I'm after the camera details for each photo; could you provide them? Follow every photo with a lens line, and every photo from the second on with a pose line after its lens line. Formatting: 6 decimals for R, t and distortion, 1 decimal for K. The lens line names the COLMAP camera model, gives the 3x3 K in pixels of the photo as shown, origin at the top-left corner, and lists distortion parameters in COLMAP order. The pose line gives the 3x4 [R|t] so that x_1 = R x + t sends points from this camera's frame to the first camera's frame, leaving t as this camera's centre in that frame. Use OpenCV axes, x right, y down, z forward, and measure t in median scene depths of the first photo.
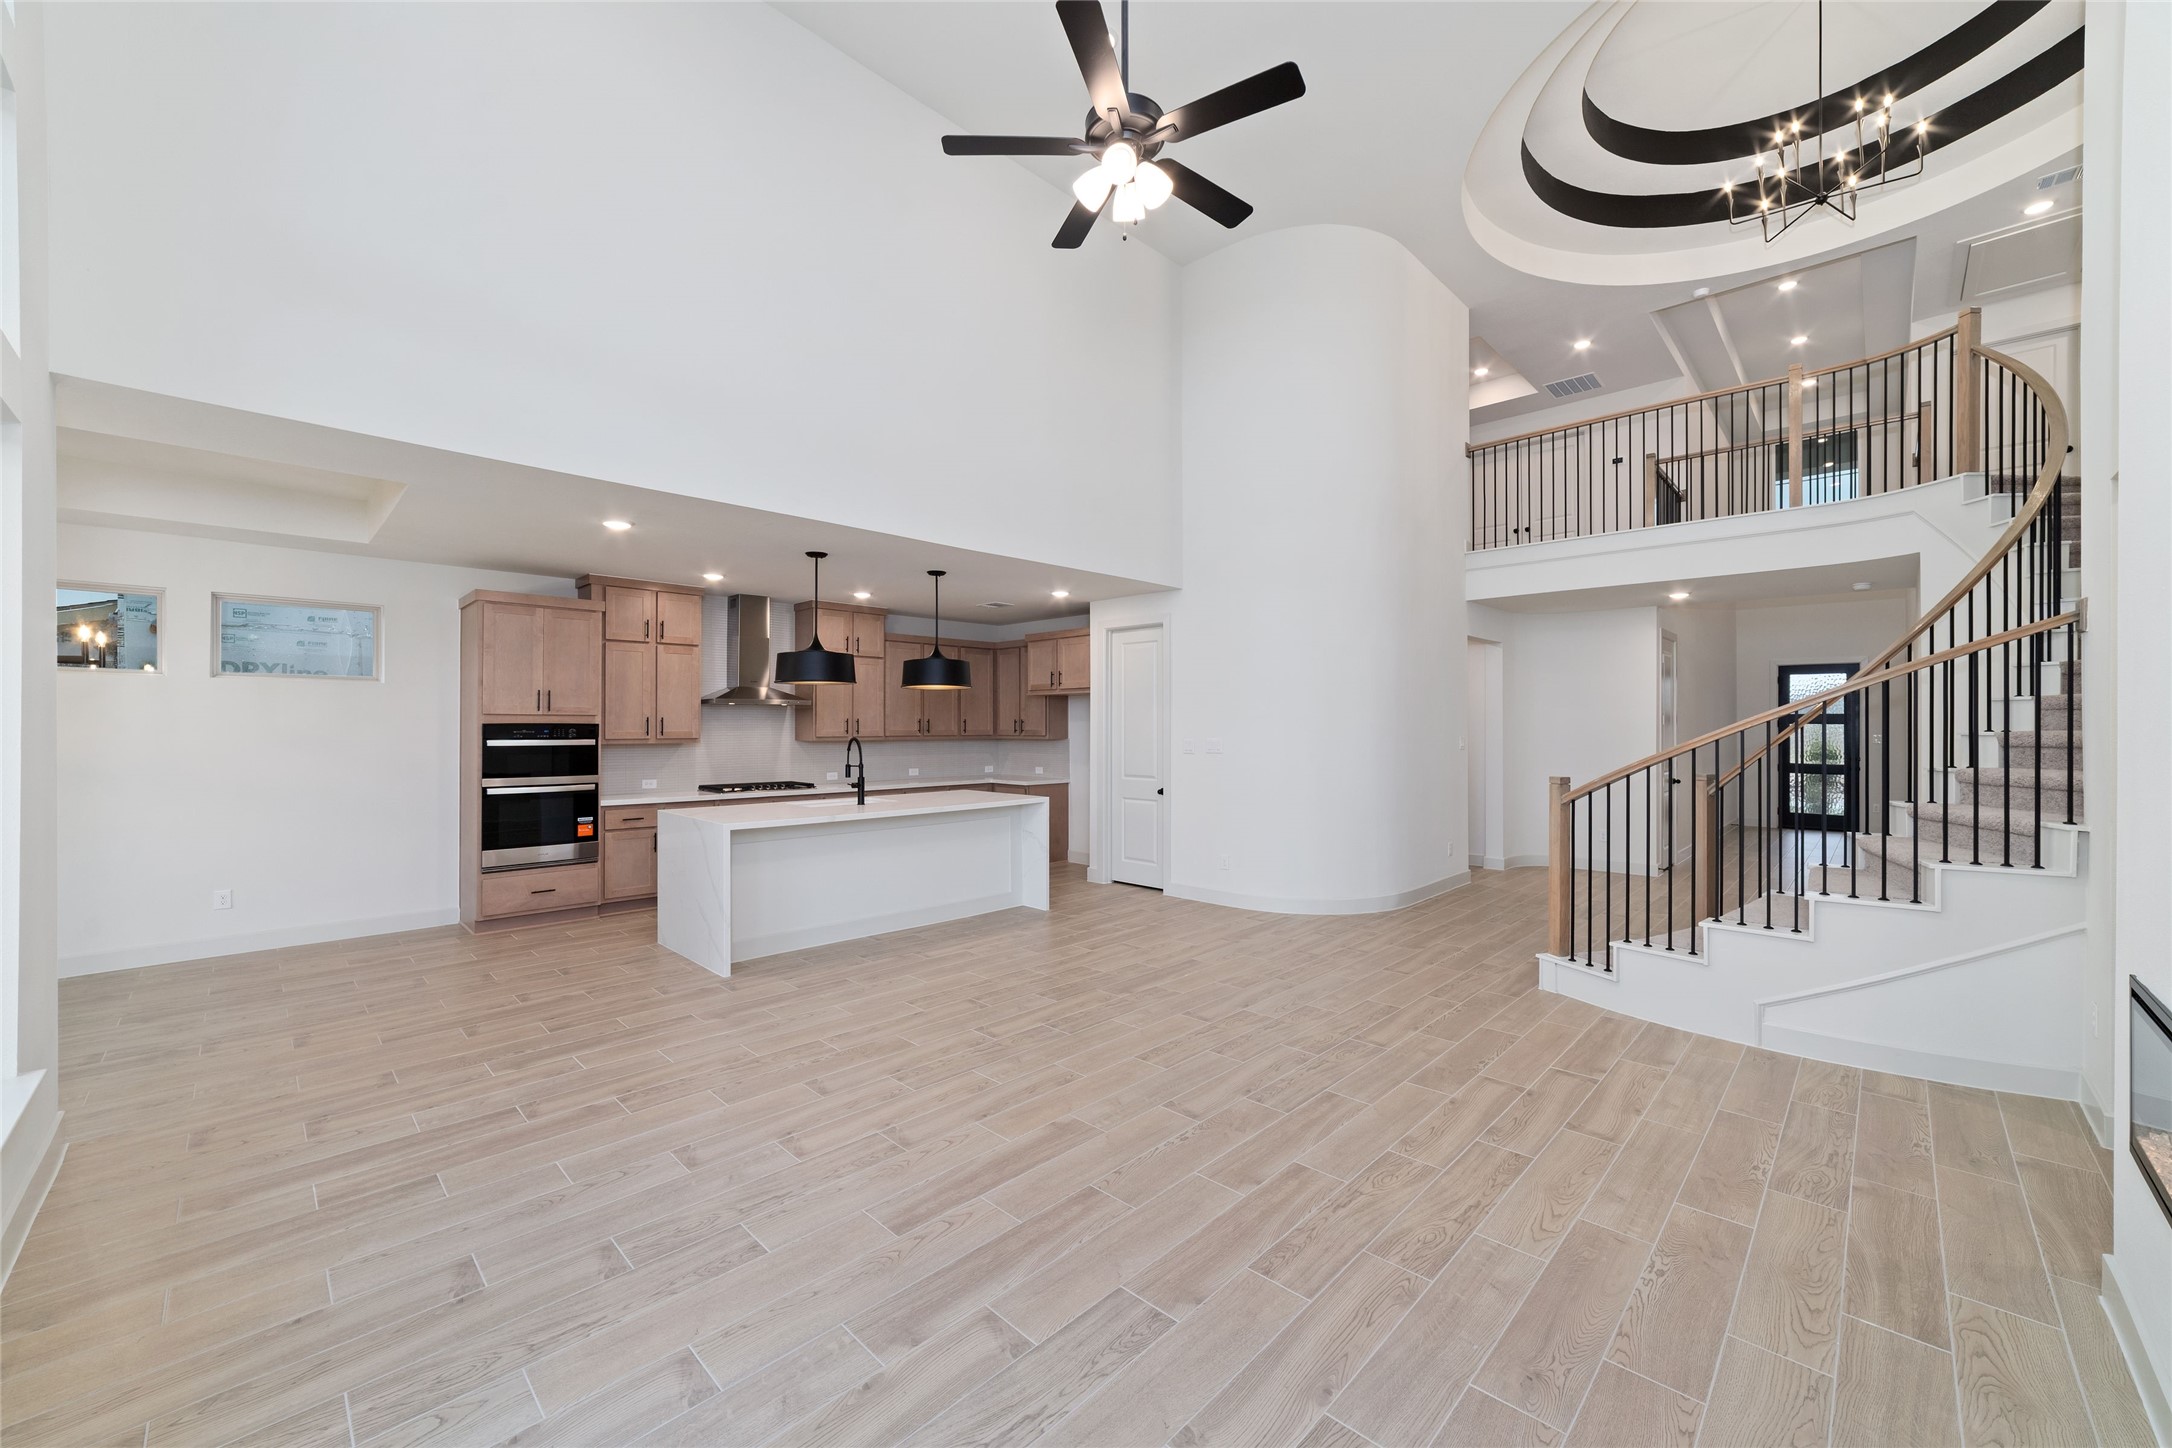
lens RADIAL K [[835.7, 0, 1091.1], [0, 835.7, 734.8], [0, 0, 1]] dist [0.001725, 0.000221]
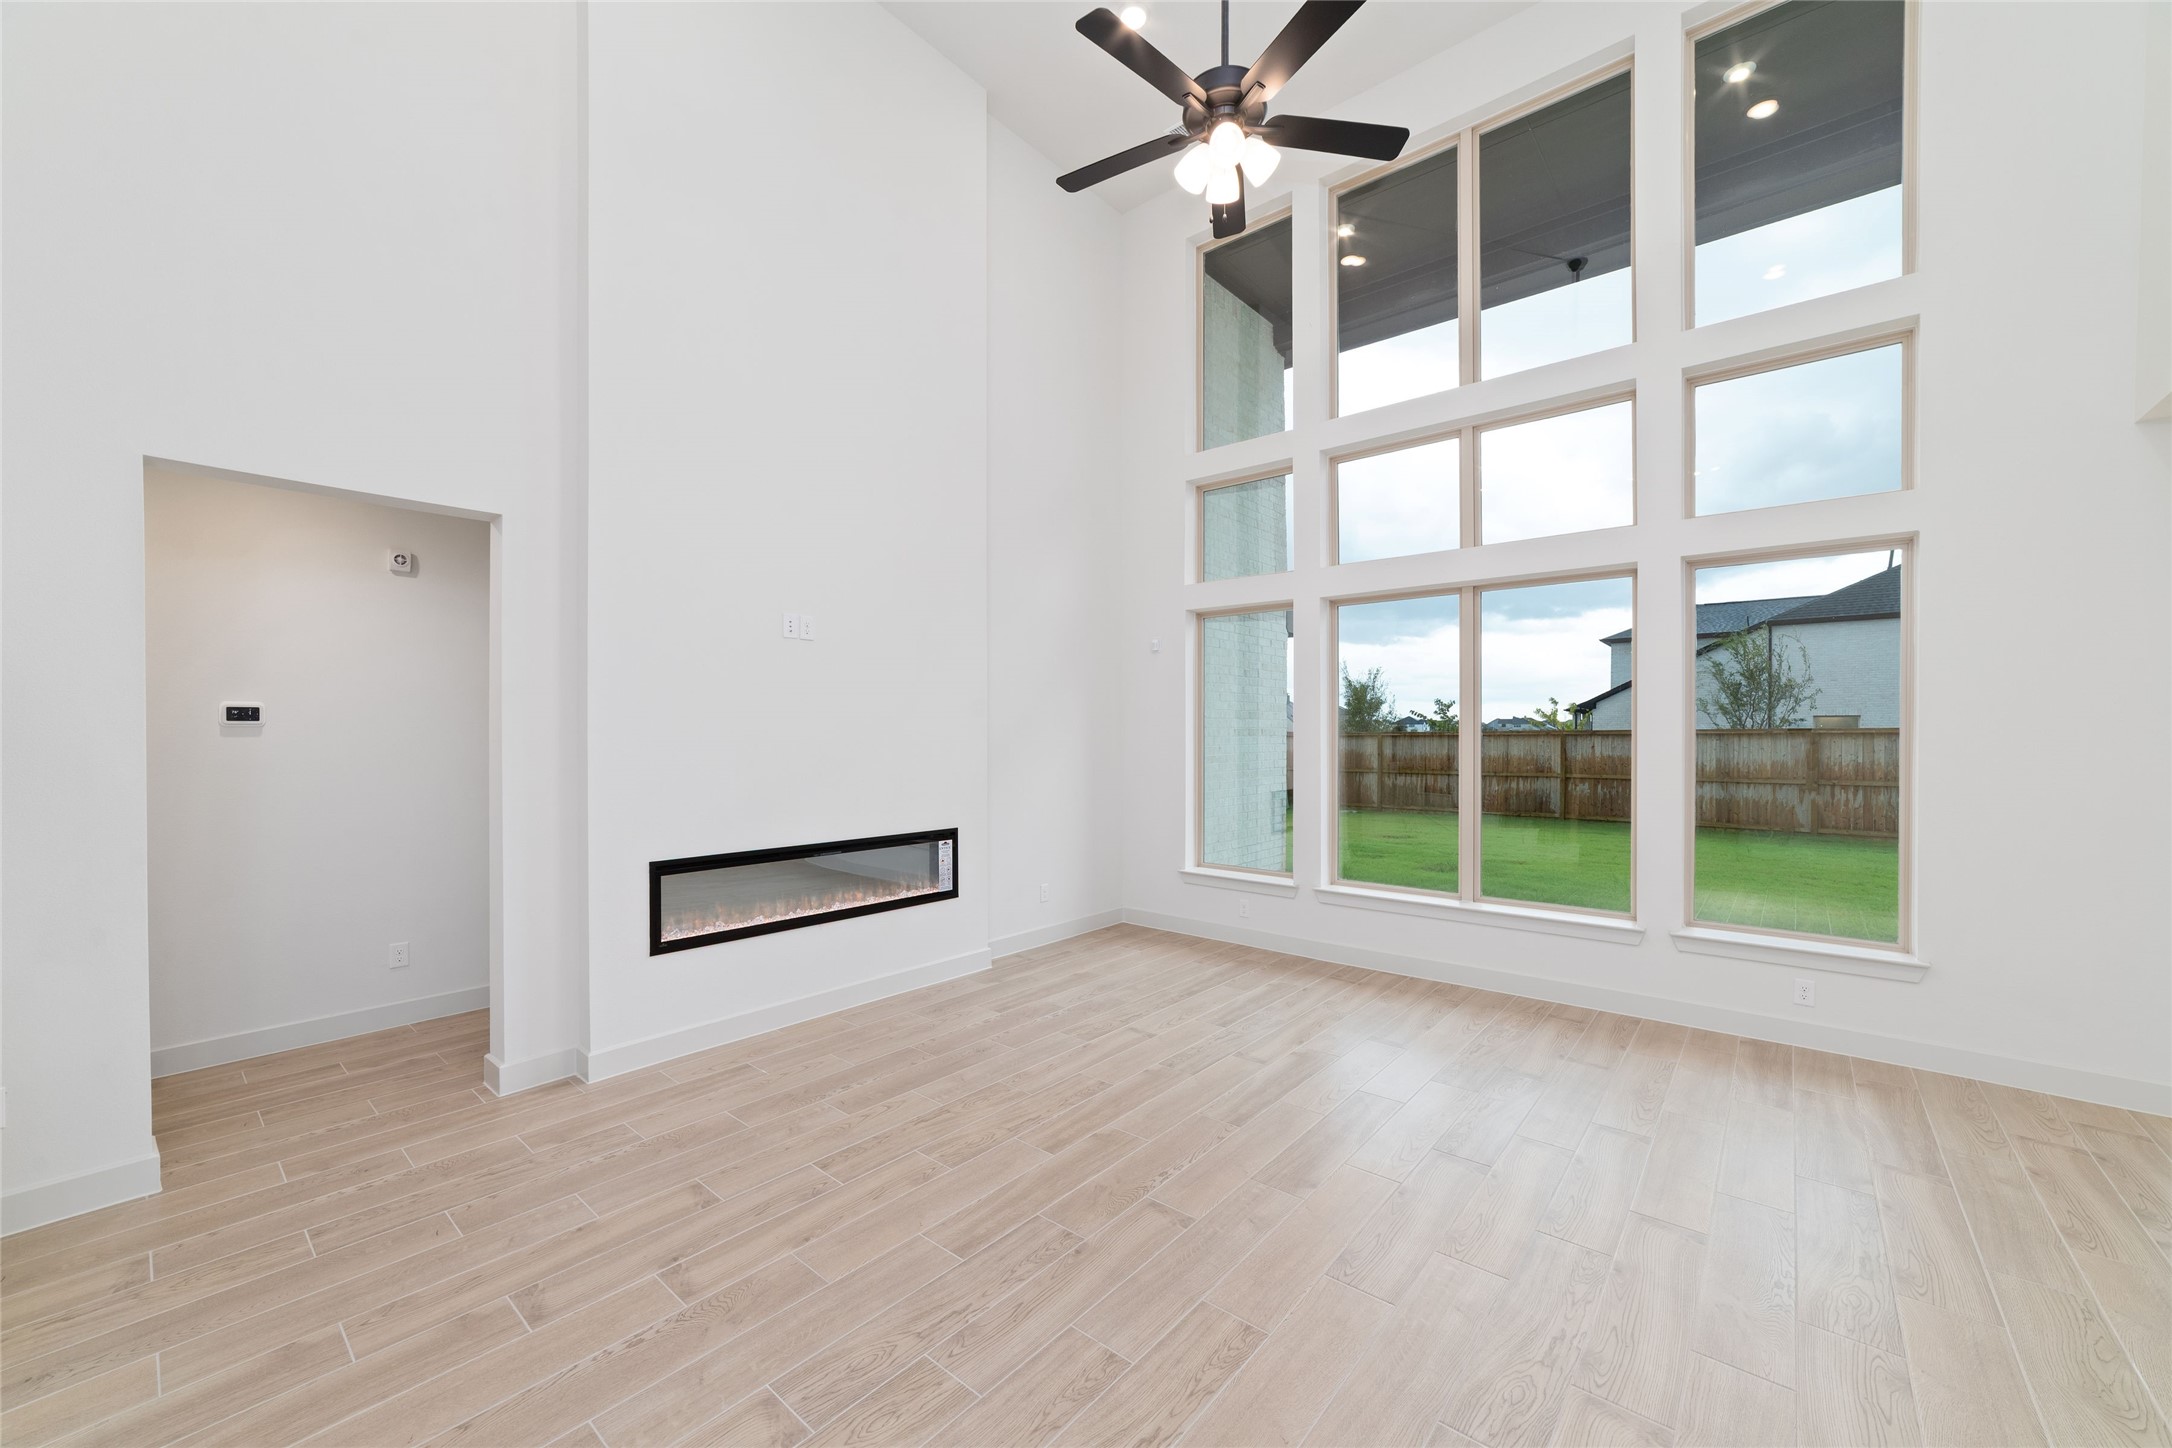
lens RADIAL K [[835.7, 0, 1091.1], [0, 835.7, 734.8], [0, 0, 1]] dist [0.001725, 0.000221]
pose [[-0.997494, -0.000972, -0.070746, 0.246909], [-0.001943, 0.999905, 0.013651, -0.015395], [0.070726, 0.013754, -0.997401, 1.835708]]
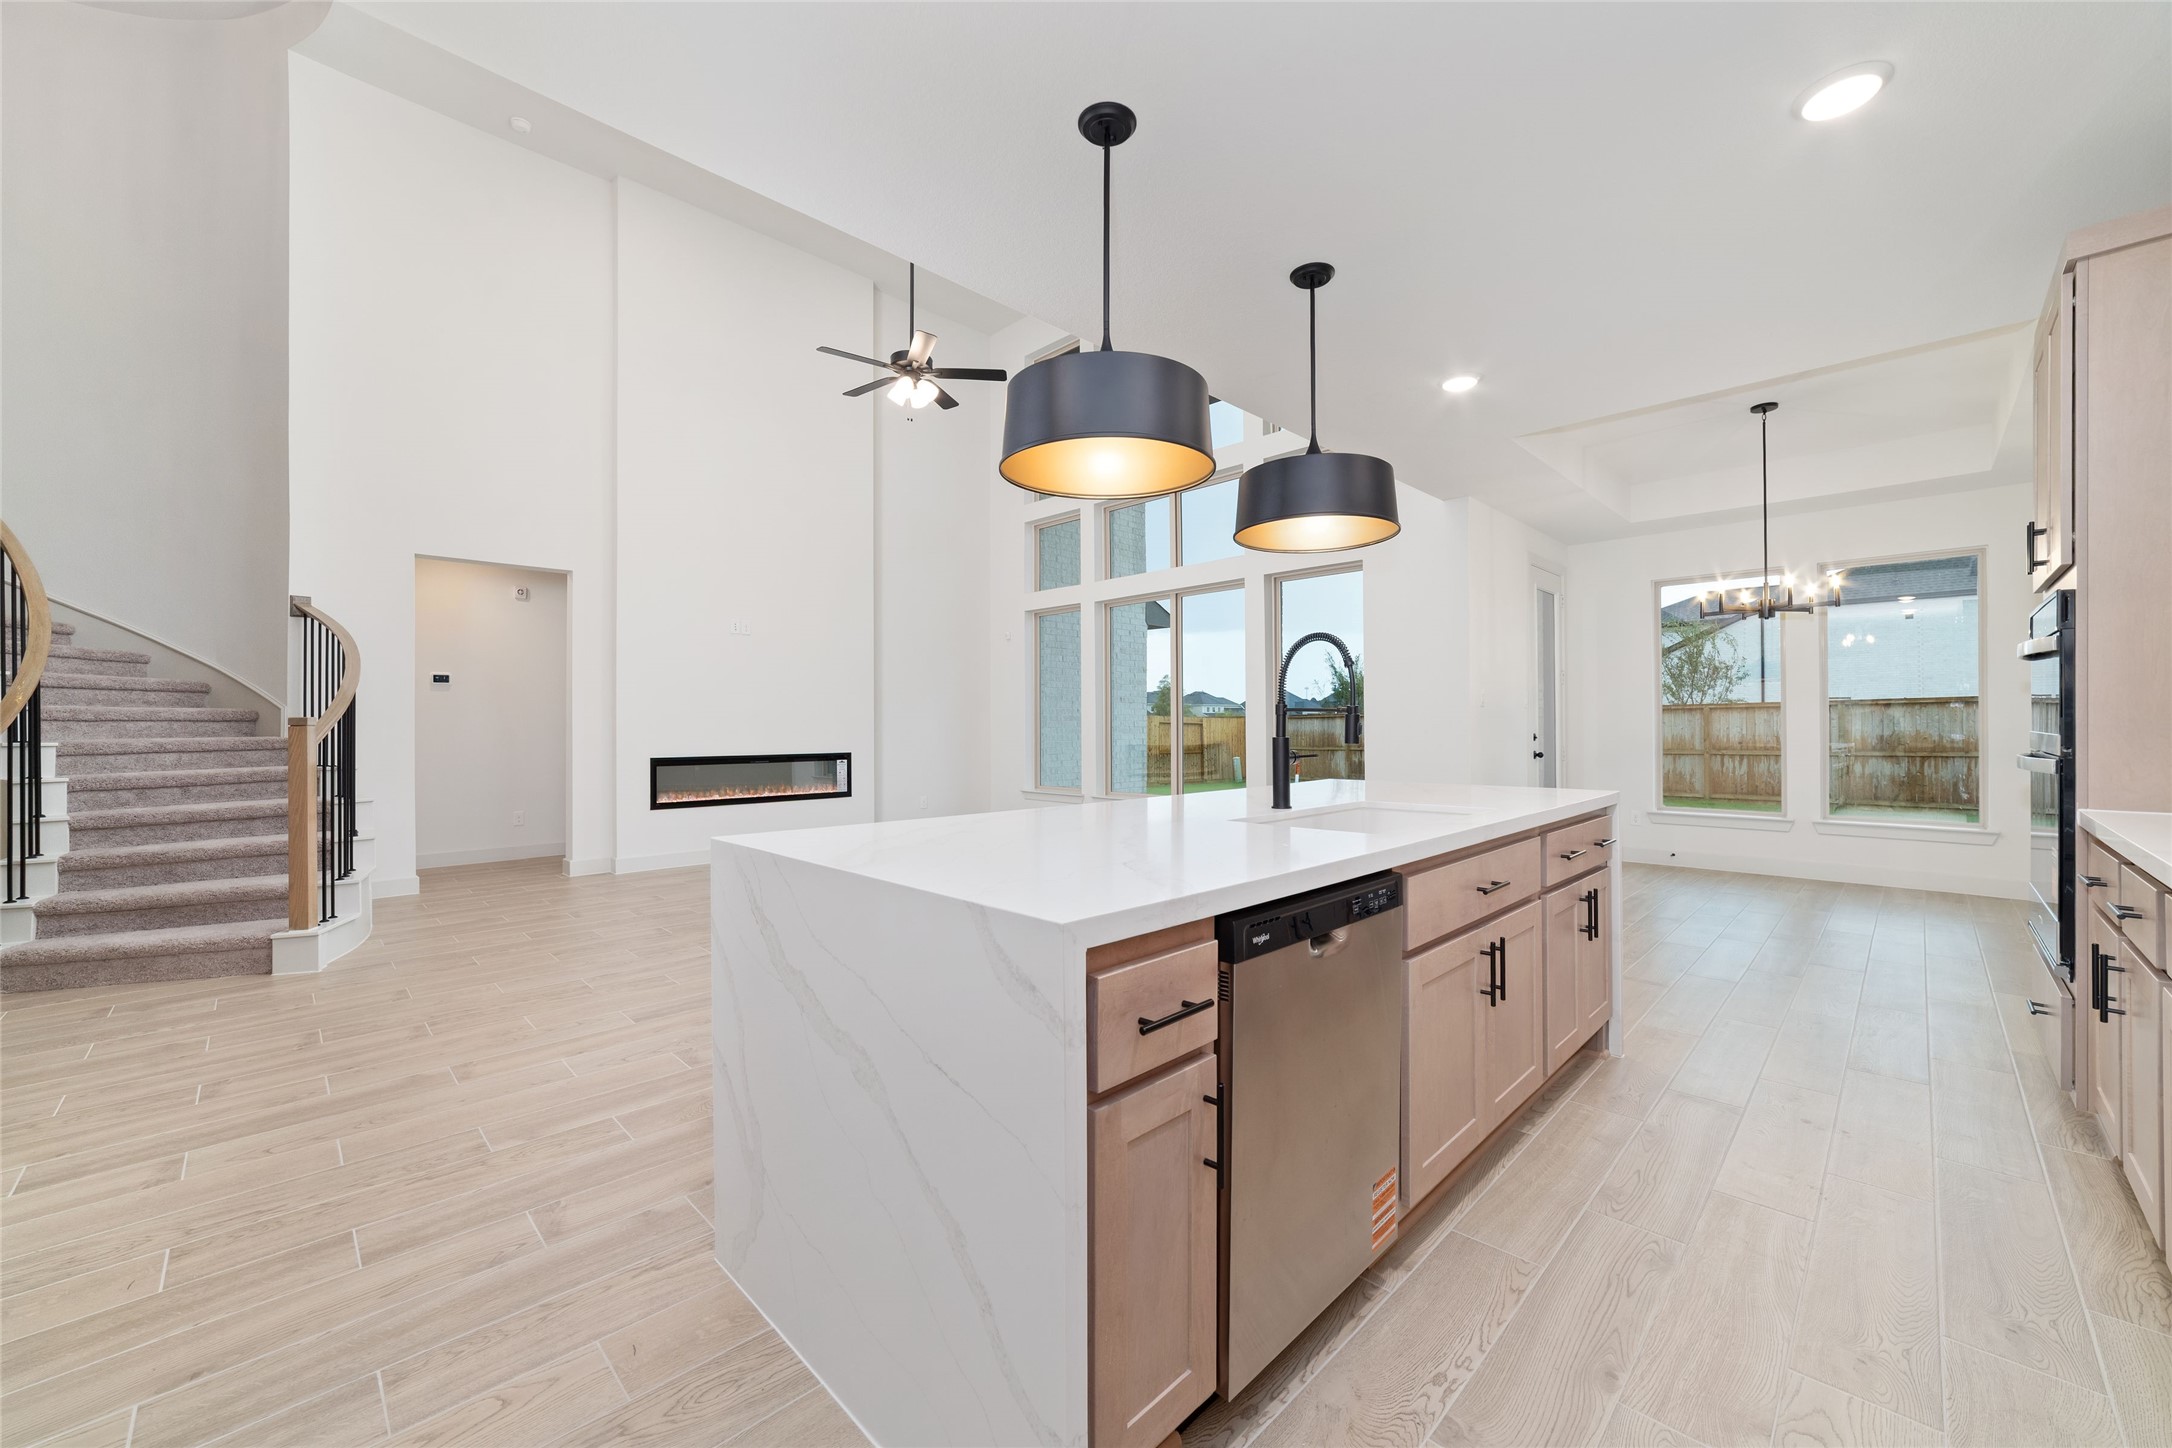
lens RADIAL K [[844.1, 0, 1086.0], [0, 844.1, 724.0], [0, 0, 1]] dist [-0.001960, -0.000034]
pose [[-0.999893, 0.003423, 0.014222, -0.287580], [0.003499, 0.999980, 0.005265, 0.077686], [-0.014204, 0.005314, -0.999885, 2.645145]]
